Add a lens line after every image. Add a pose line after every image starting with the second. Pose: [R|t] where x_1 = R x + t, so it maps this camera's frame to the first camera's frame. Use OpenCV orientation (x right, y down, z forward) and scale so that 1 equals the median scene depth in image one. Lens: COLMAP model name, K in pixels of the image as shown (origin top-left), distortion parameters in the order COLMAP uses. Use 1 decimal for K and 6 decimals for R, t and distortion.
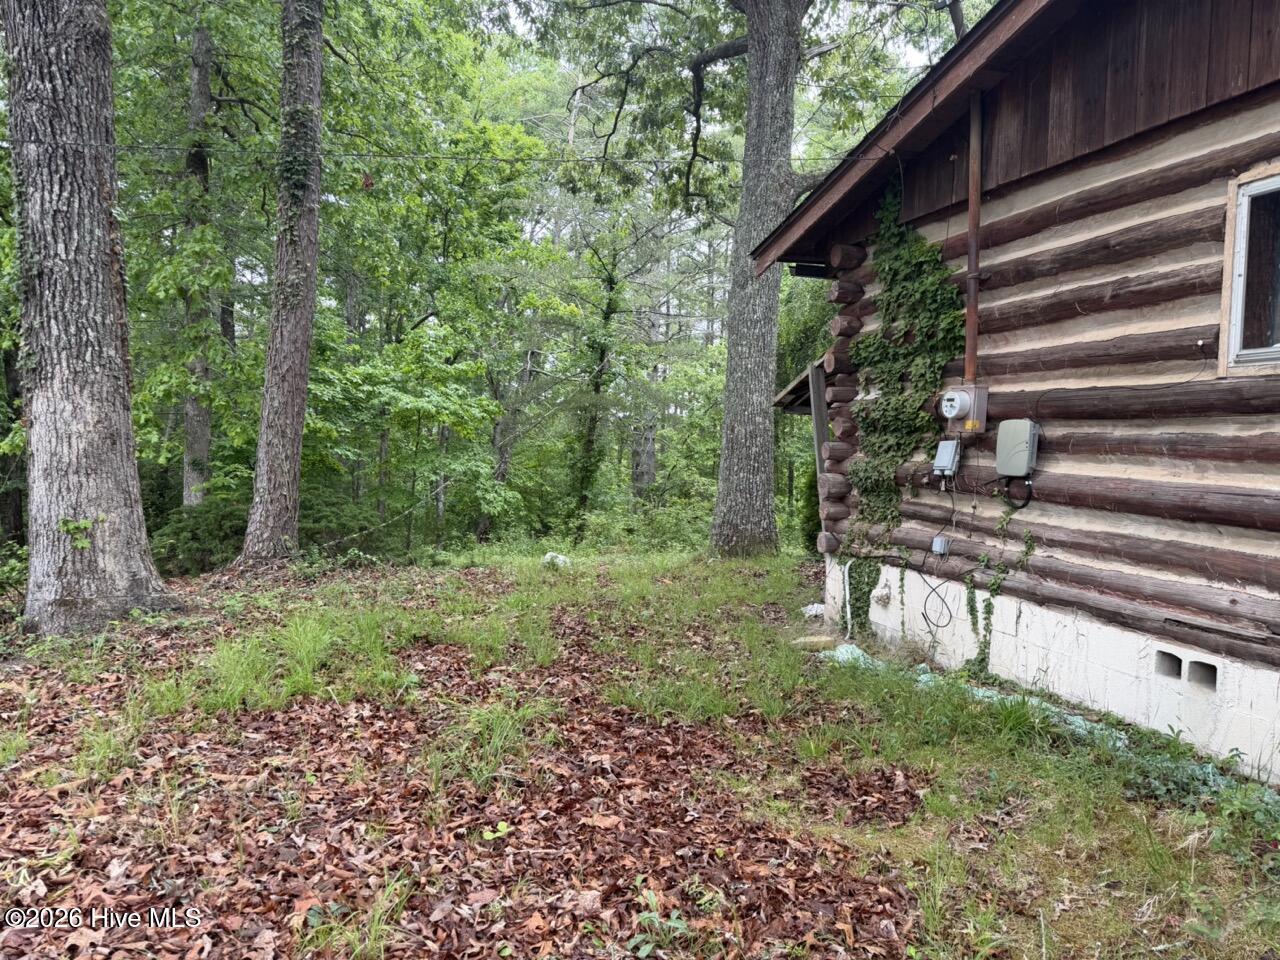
lens RADIAL K [[893.0, 0, 664.1], [0, 893.0, 476.8], [0, 0, 1]] dist [0.066356, -0.072153]
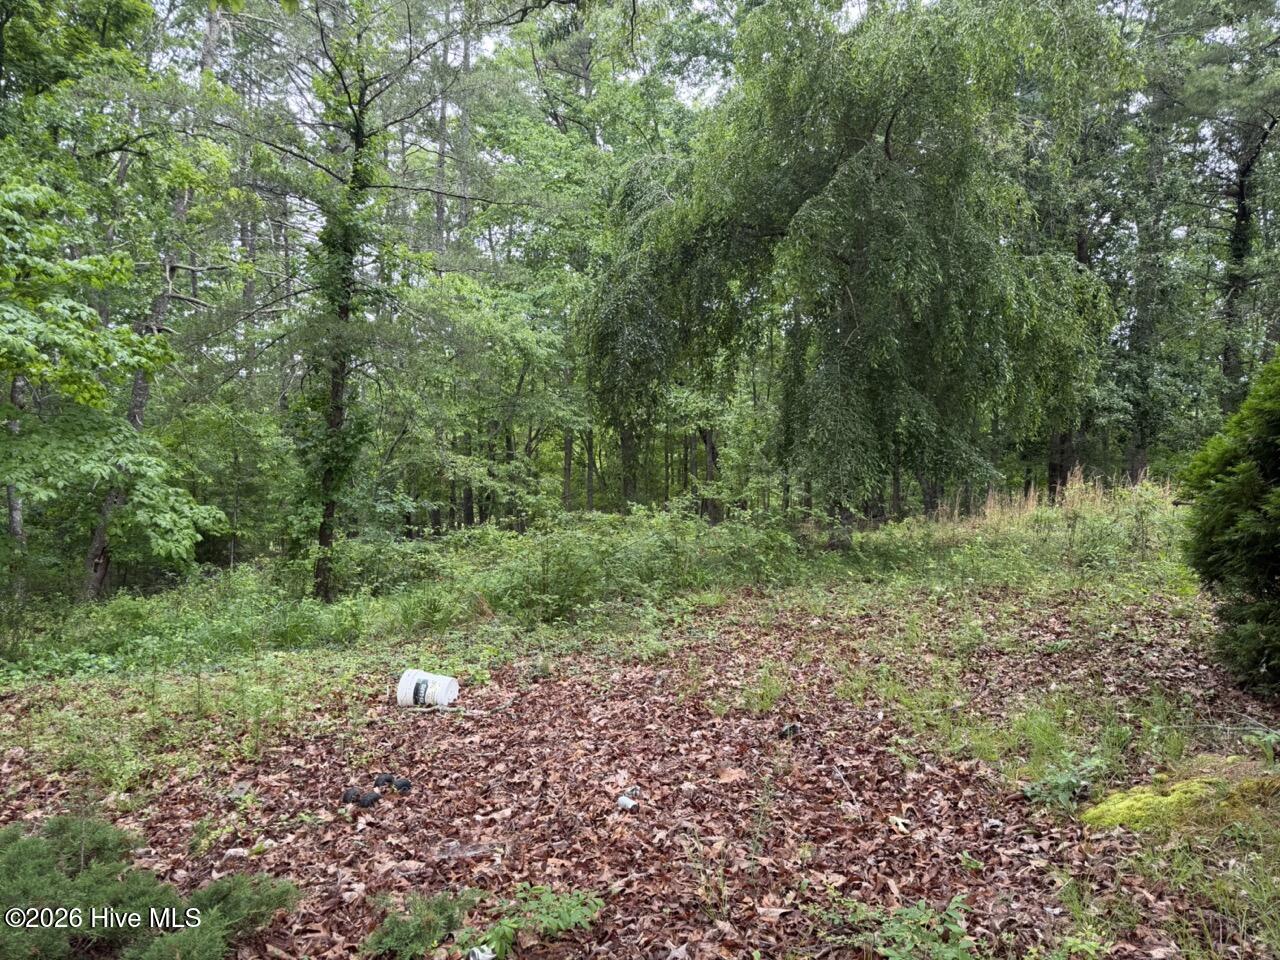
lens RADIAL K [[893.0, 0, 631.9], [0, 893.0, 484.8], [0, 0, 1]] dist [0.066356, -0.072153]
pose [[0.926396, -0.049979, 0.373219, -0.156174], [0.028518, 0.997618, 0.062809, -0.026272], [-0.375469, -0.047542, 0.925615, 0.469562]]
